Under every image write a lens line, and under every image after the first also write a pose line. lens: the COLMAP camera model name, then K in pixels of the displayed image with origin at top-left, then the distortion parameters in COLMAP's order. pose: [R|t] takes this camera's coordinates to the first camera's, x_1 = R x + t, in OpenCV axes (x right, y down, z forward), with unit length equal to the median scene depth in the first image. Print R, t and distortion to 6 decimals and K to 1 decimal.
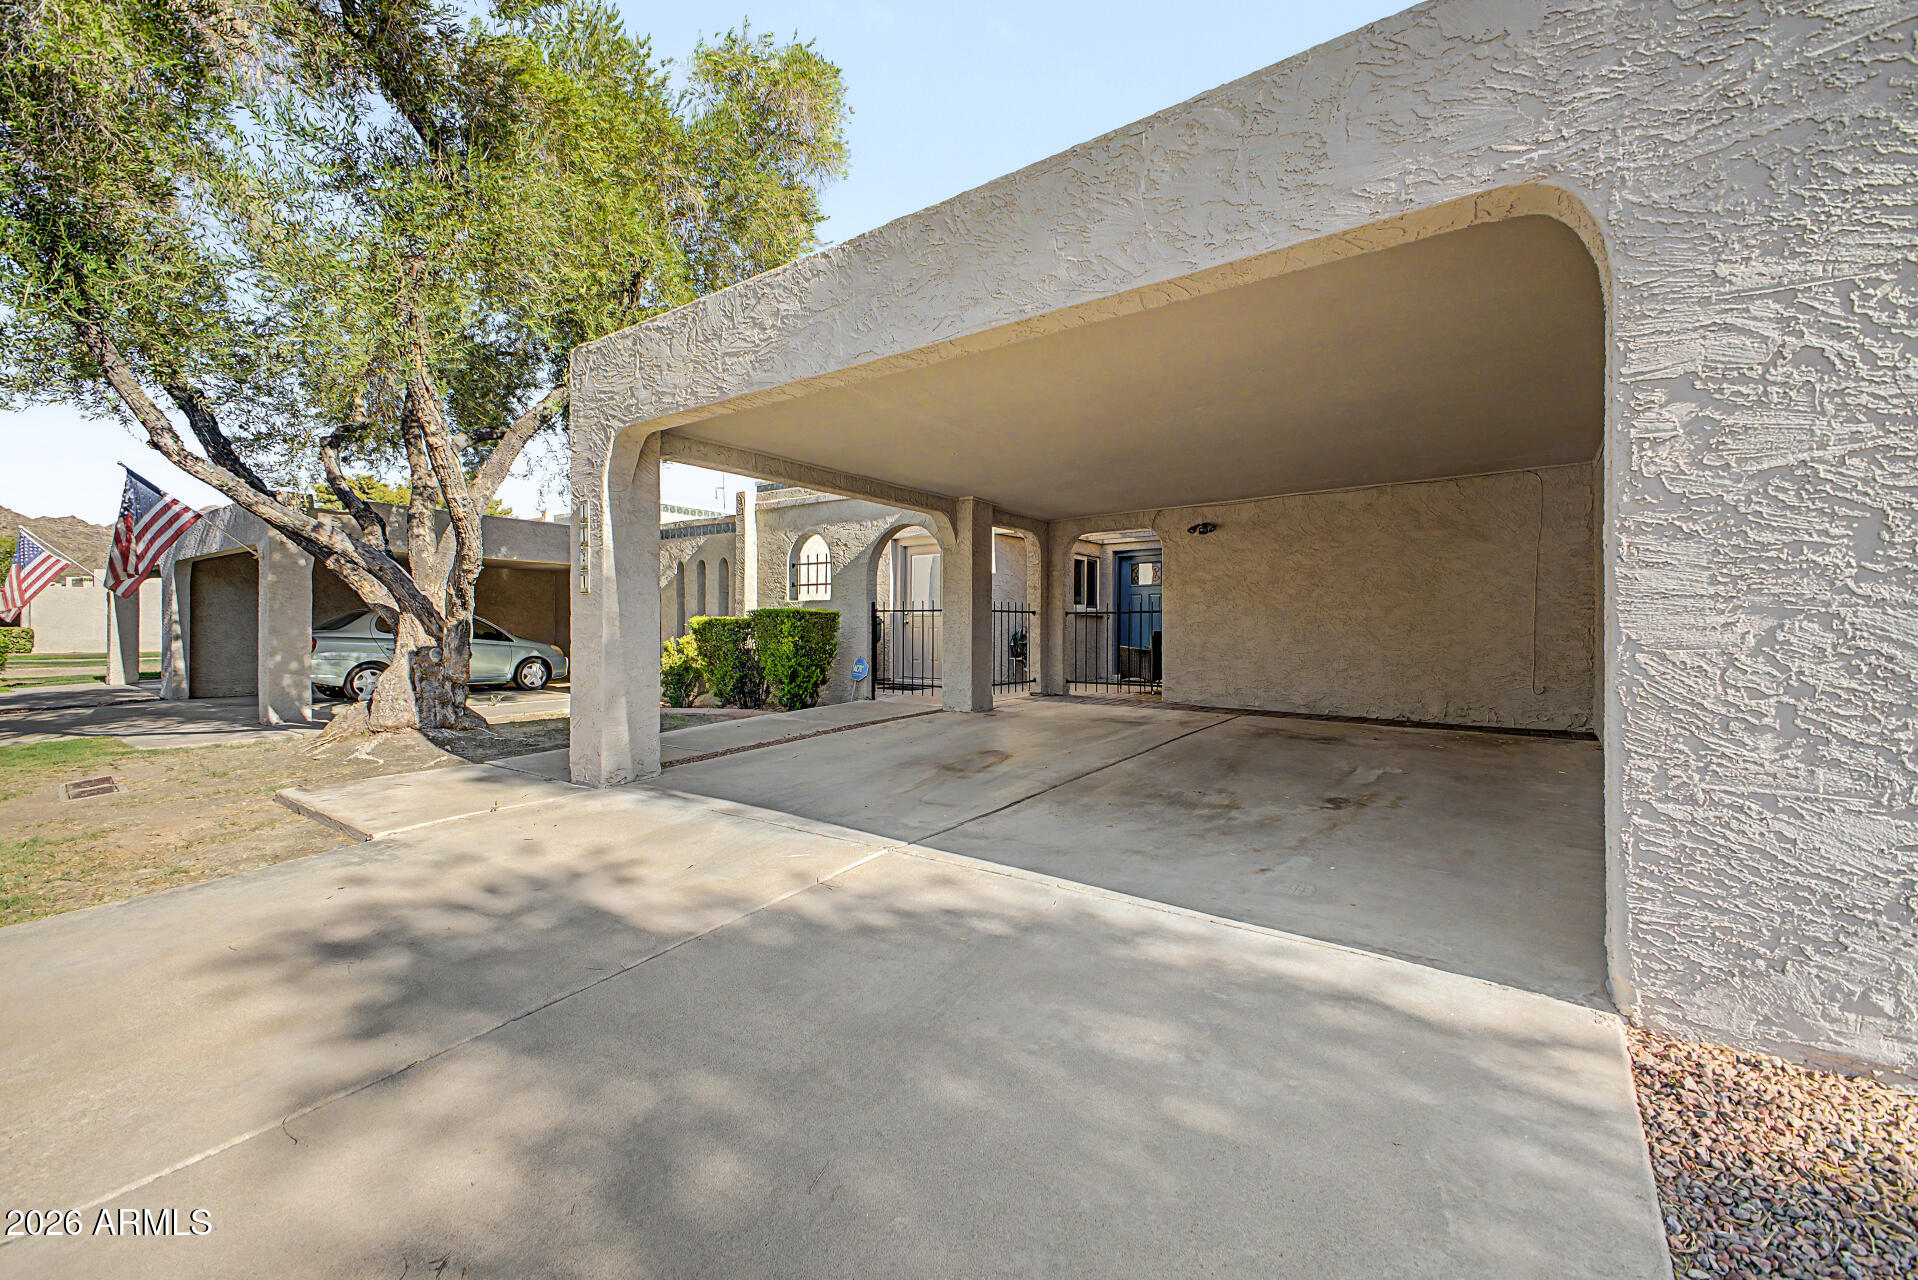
lens RADIAL K [[772.0, 0, 949.0], [0, 772.0, 633.1], [0, 0, 1]] dist [0.020338, -0.001118]
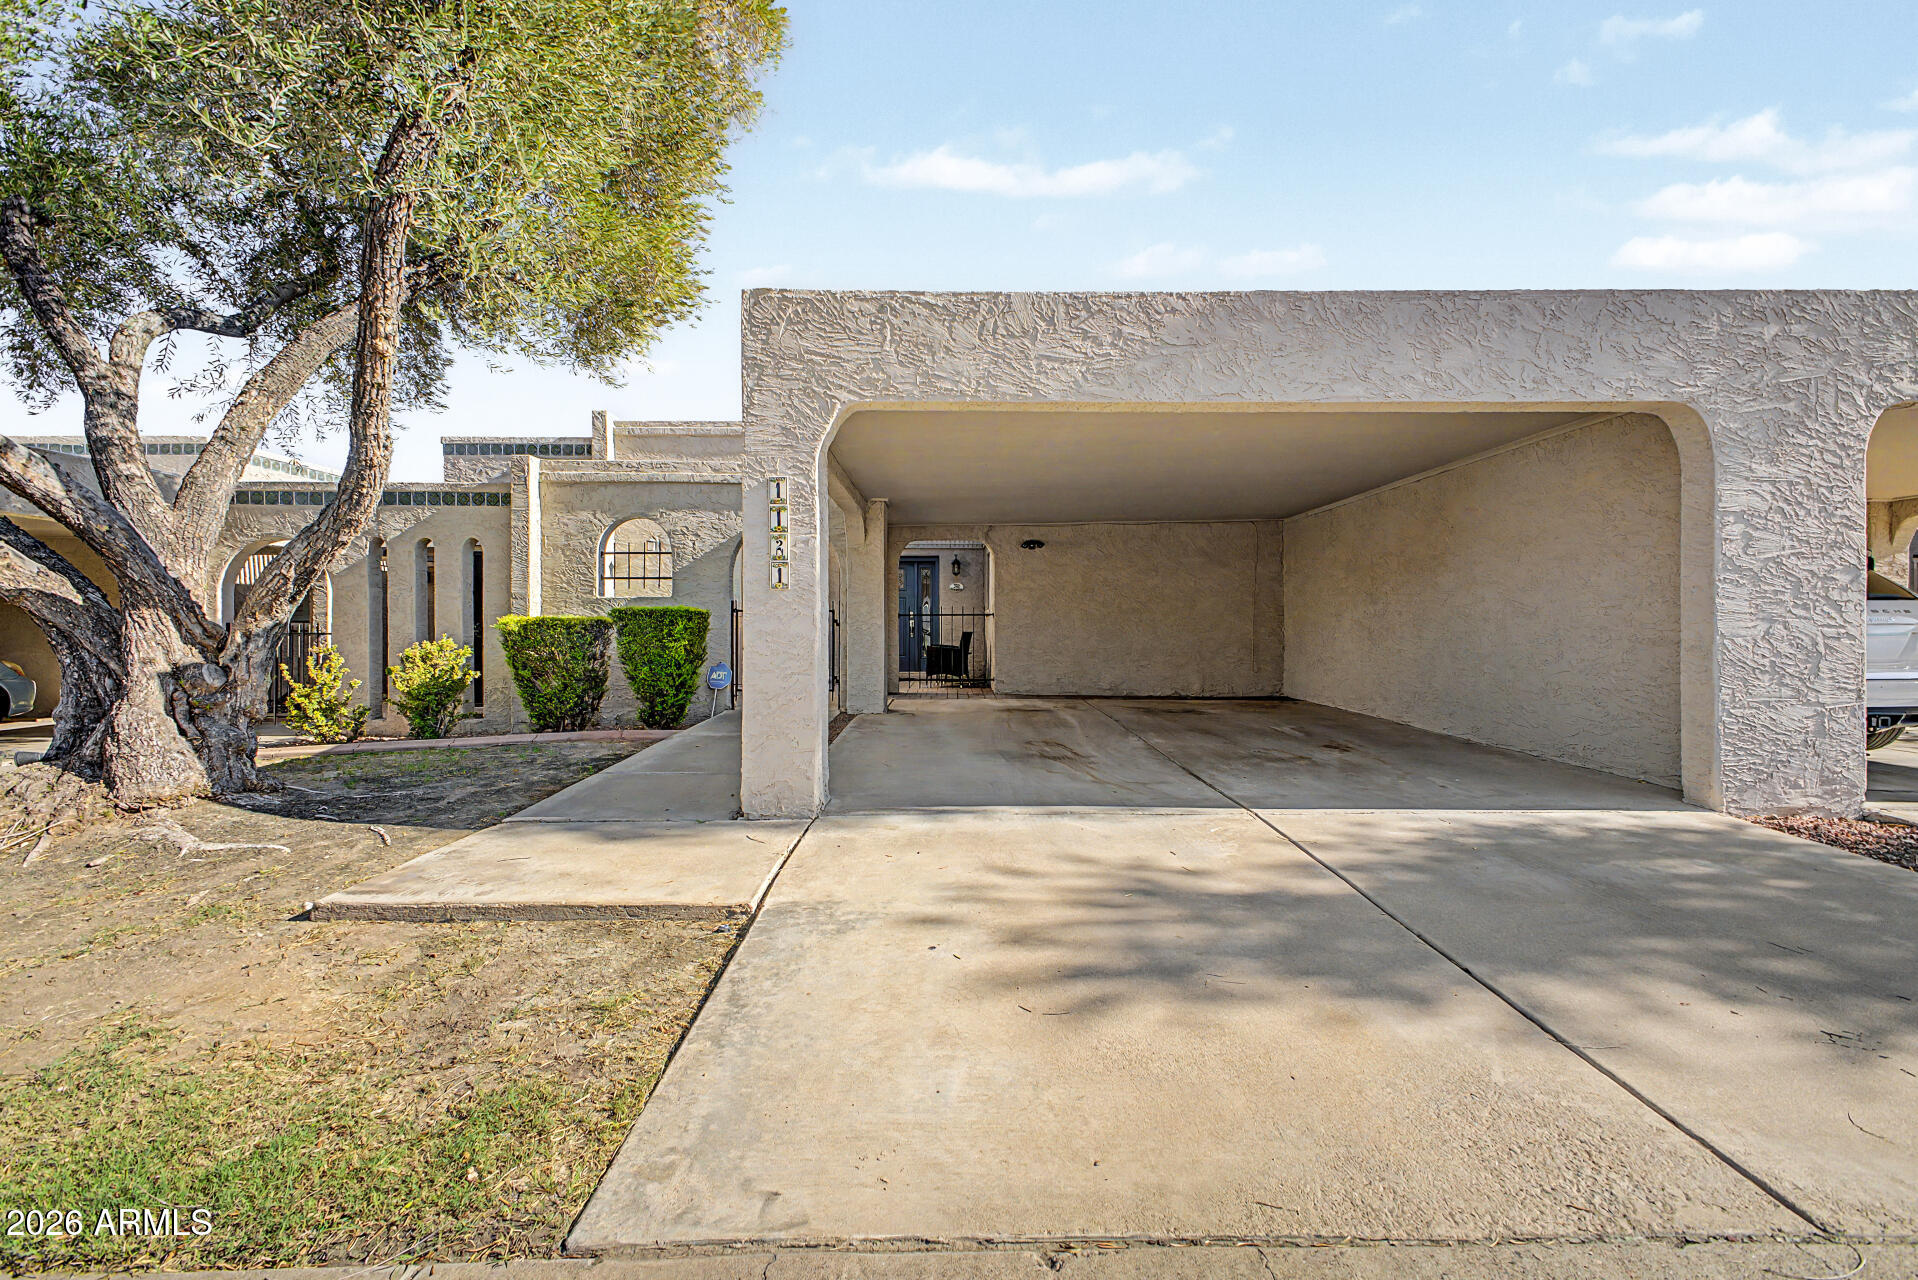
lens RADIAL K [[772.0, 0, 961.8], [0, 772.0, 636.1], [0, 0, 1]] dist [0.020338, -0.001118]
pose [[0.797331, -0.008375, 0.603484, -0.806521], [0.006753, 0.999965, 0.004956, -0.003269], [-0.603504, 0.000124, 0.797360, 0.218670]]
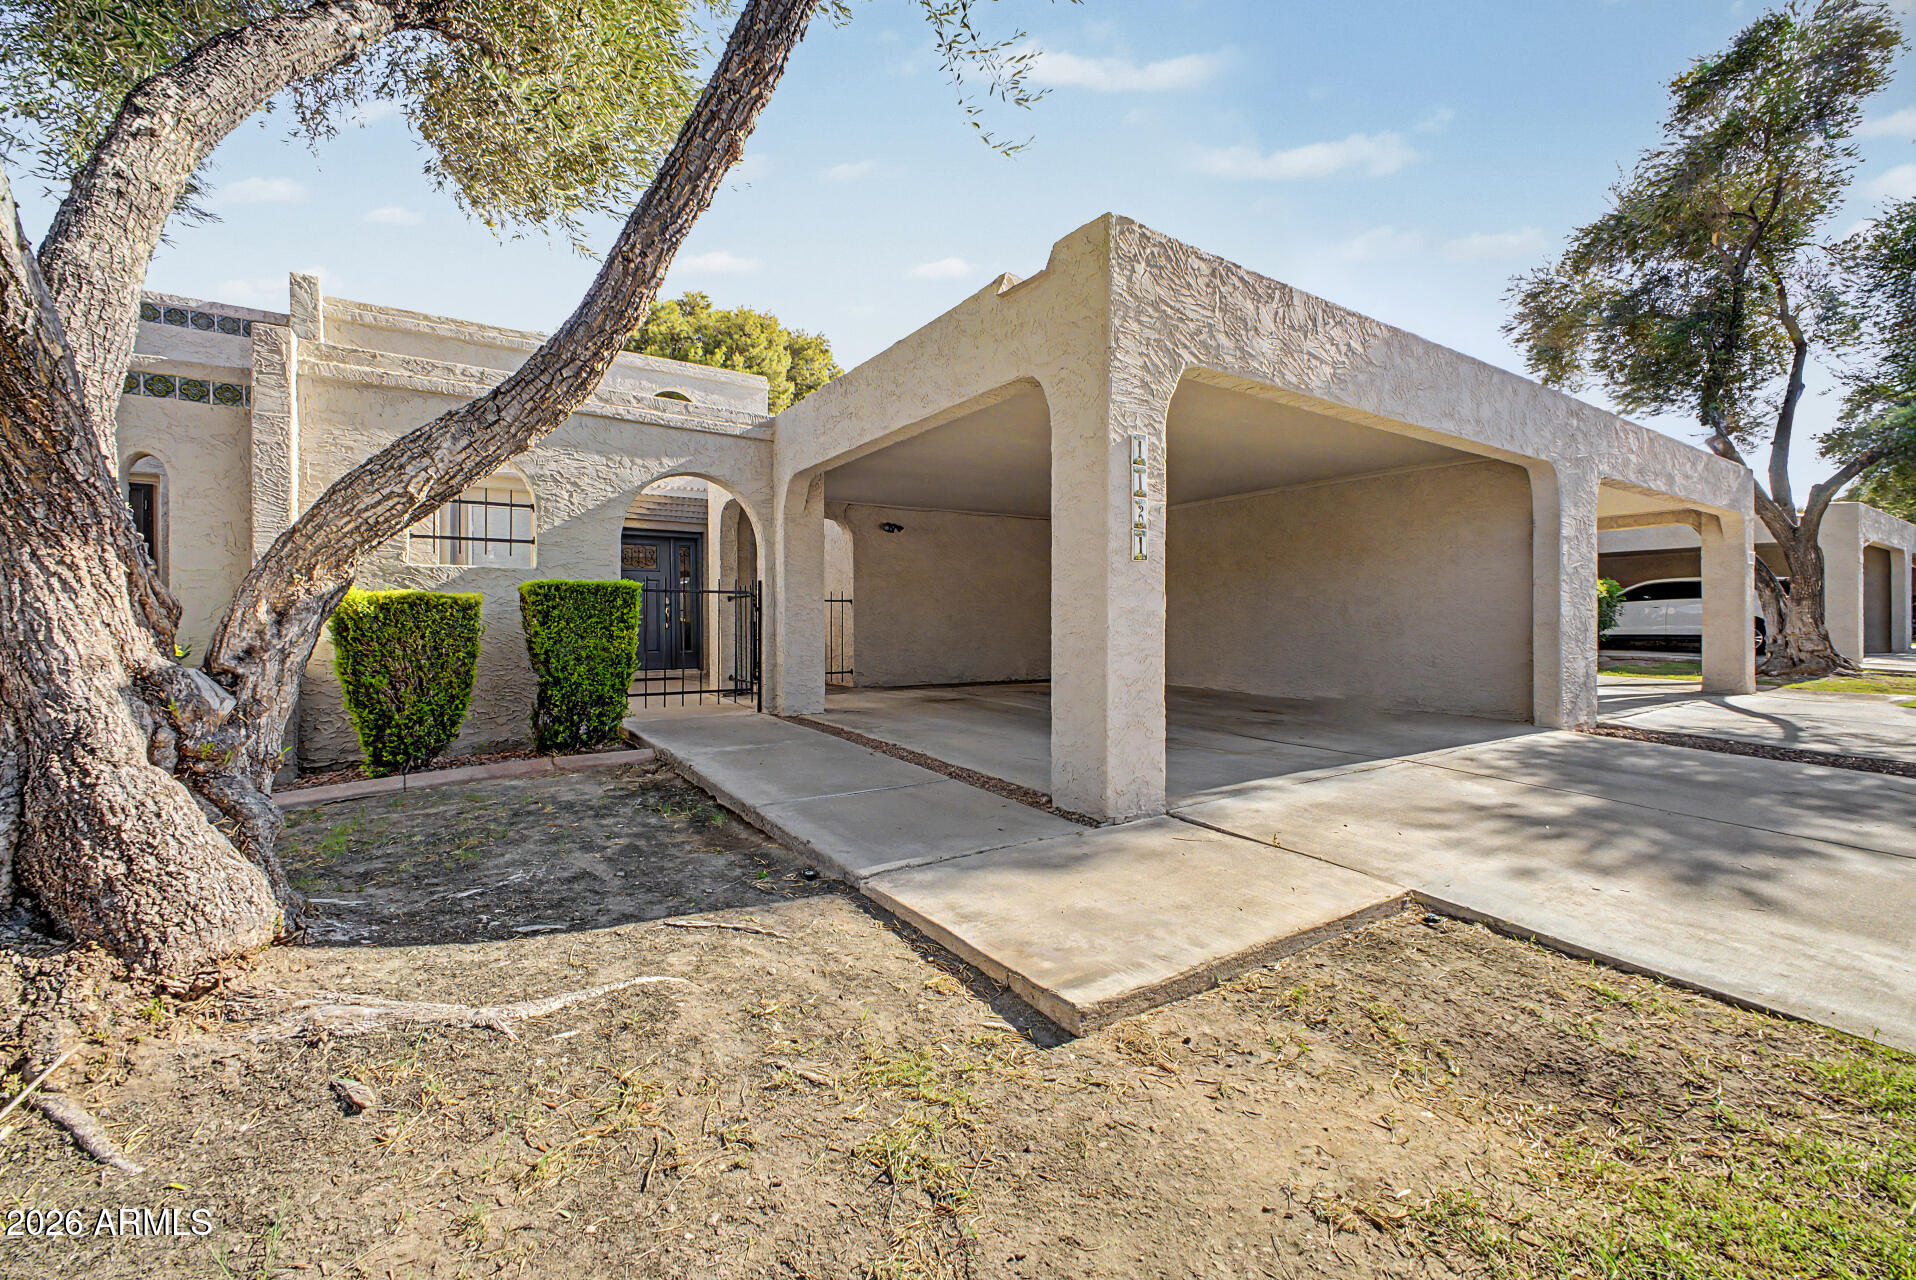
lens RADIAL K [[771.2, 0, 968.2], [0, 771.2, 633.7], [0, 0, 1]] dist [0.020338, -0.001118]
pose [[0.328173, -0.018149, 0.944443, -1.211961], [0.010874, 0.999822, 0.015435, 0.006159], [-0.944555, 0.005205, 0.328312, 0.904076]]
